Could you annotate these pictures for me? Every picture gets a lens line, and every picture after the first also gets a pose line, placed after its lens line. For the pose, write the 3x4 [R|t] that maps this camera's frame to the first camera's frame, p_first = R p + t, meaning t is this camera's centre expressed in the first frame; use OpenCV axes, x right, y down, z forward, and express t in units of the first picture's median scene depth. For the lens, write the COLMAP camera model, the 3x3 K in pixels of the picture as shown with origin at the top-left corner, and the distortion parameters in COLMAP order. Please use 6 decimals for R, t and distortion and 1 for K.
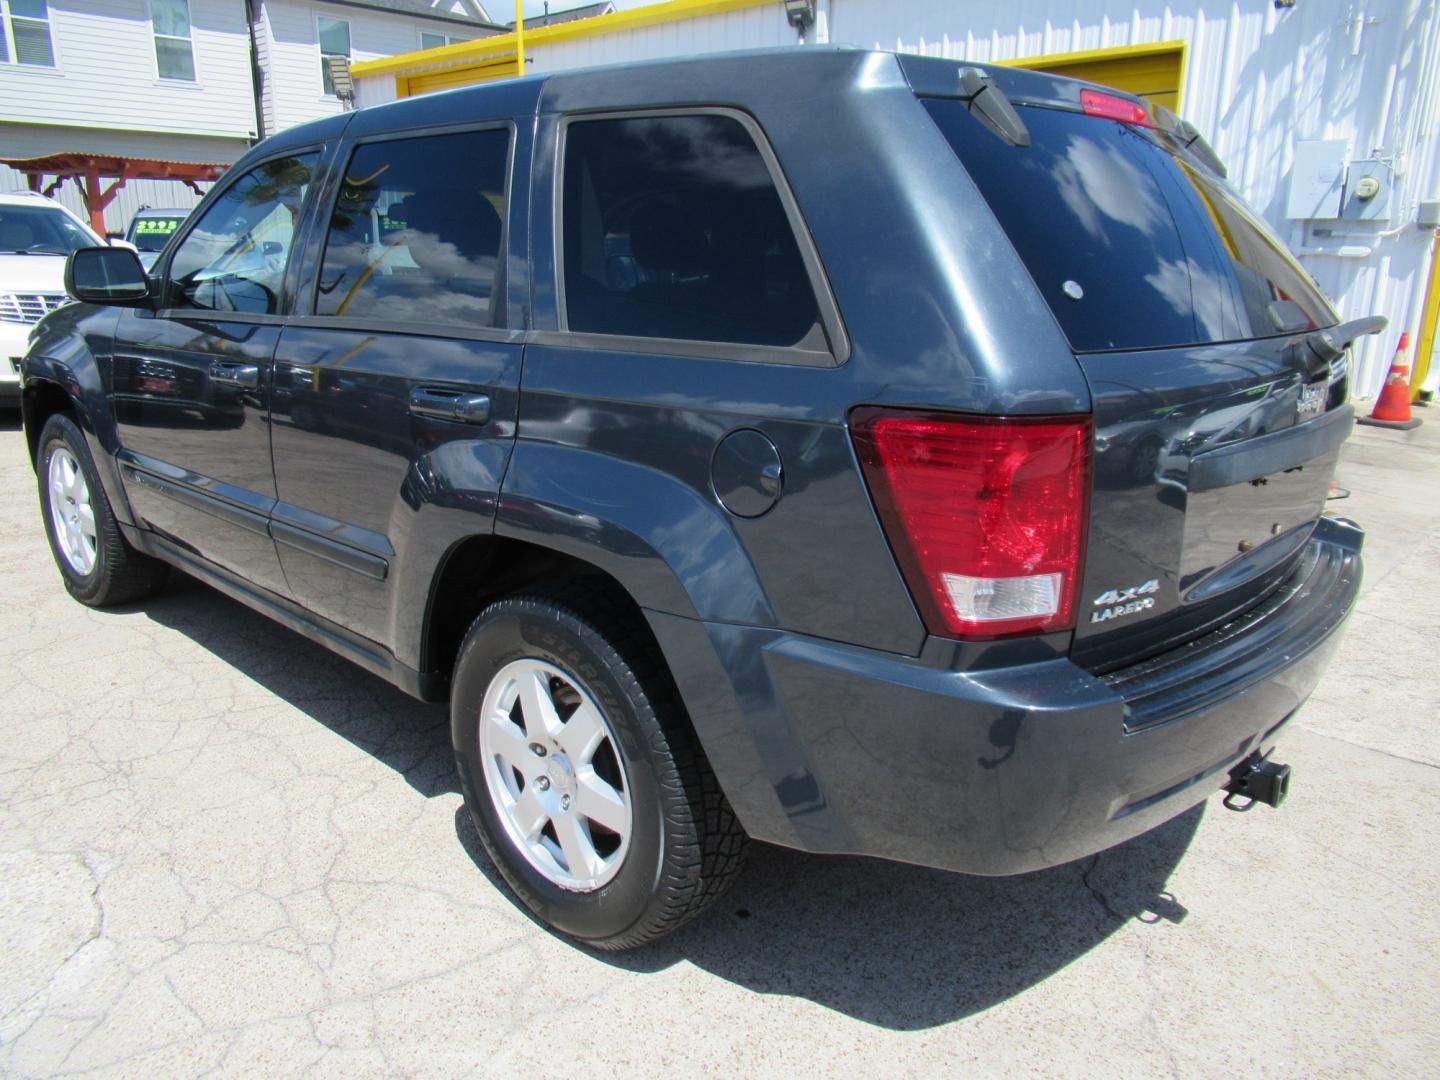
lens RADIAL K [[1056.8, 0, 712.2], [0, 1056.8, 532.3], [0, 0, 1]] dist [-0.001500, 0.006989]
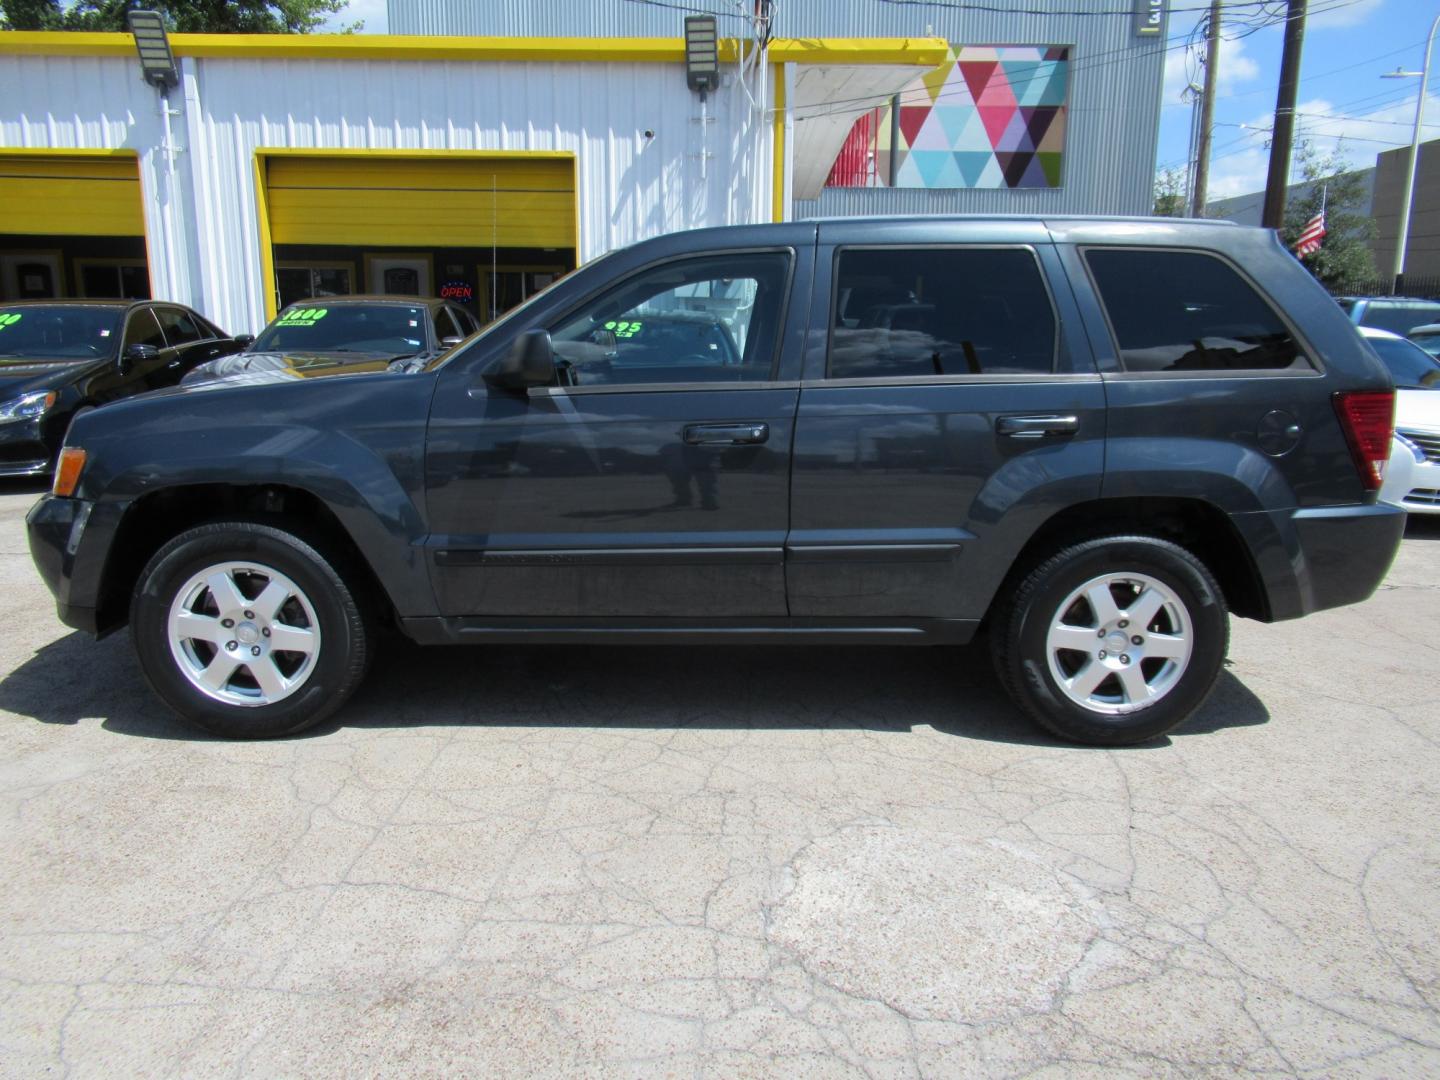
lens RADIAL K [[1056.8, 0, 712.2], [0, 1056.8, 532.3], [0, 0, 1]] dist [-0.001500, 0.006989]
pose [[0.716721, -0.145192, 0.682078, -0.386211], [0.186731, 0.982326, 0.012889, -0.017188], [-0.671894, 0.118127, 0.731166, 0.049766]]
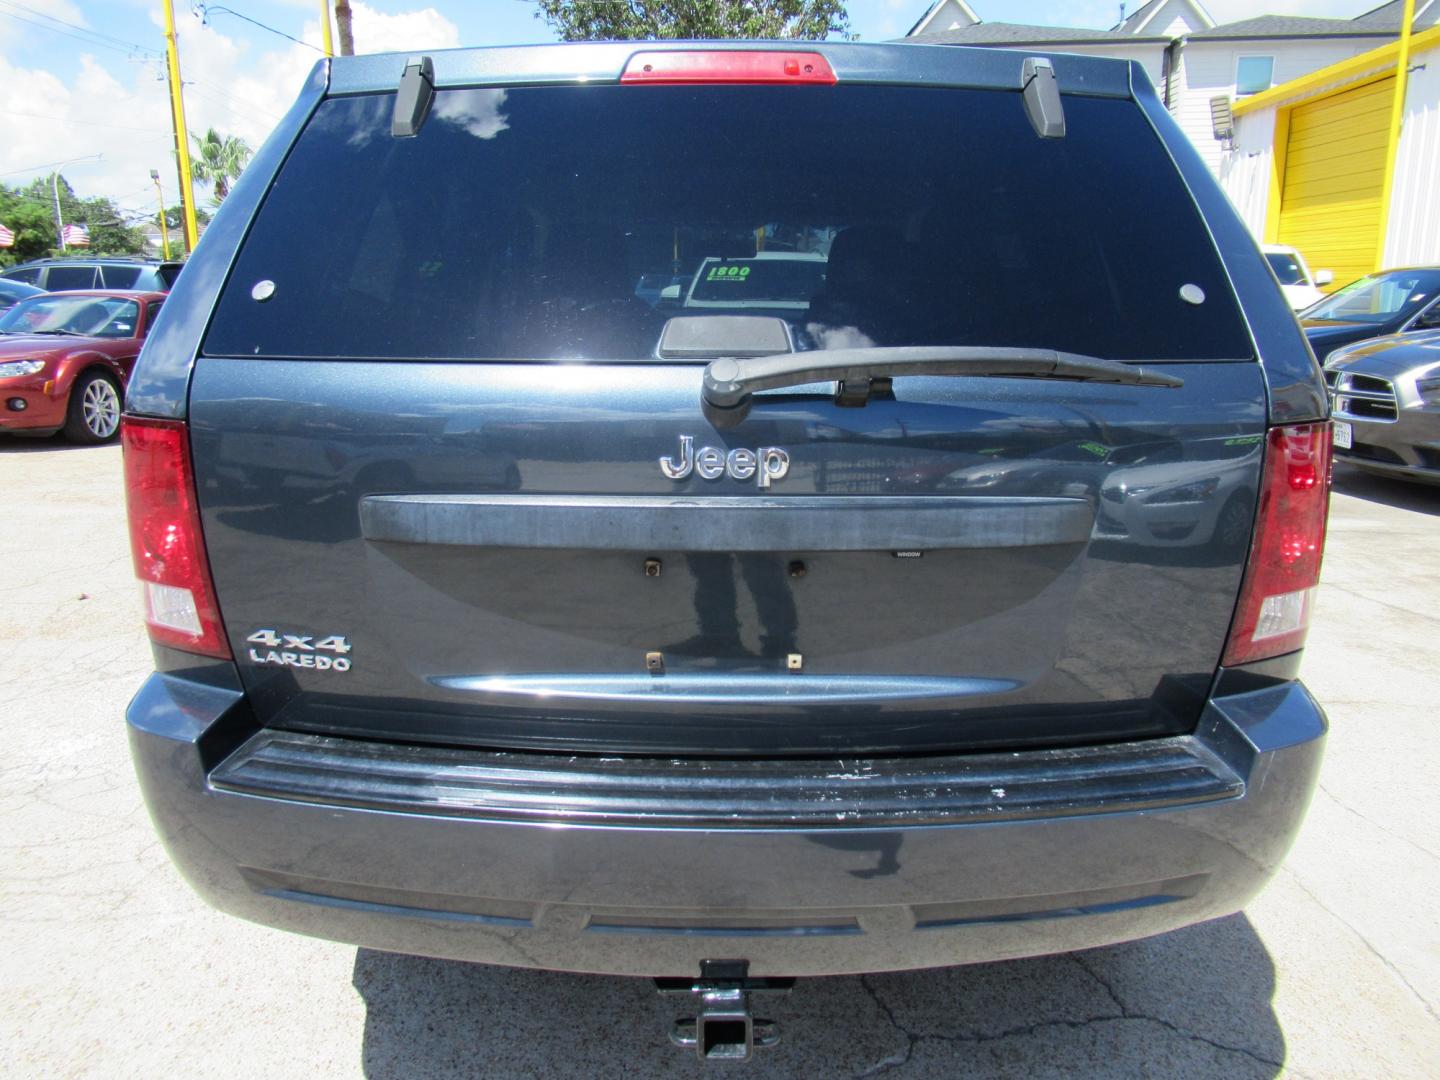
lens RADIAL K [[1056.8, 0, 712.2], [0, 1056.8, 532.3], [0, 0, 1]] dist [-0.001500, 0.006989]
pose [[0.667090, 0.150232, -0.729672, 0.211592], [-0.182126, 0.982623, 0.035806, -0.021045], [0.722372, 0.109006, 0.682859, 0.110608]]
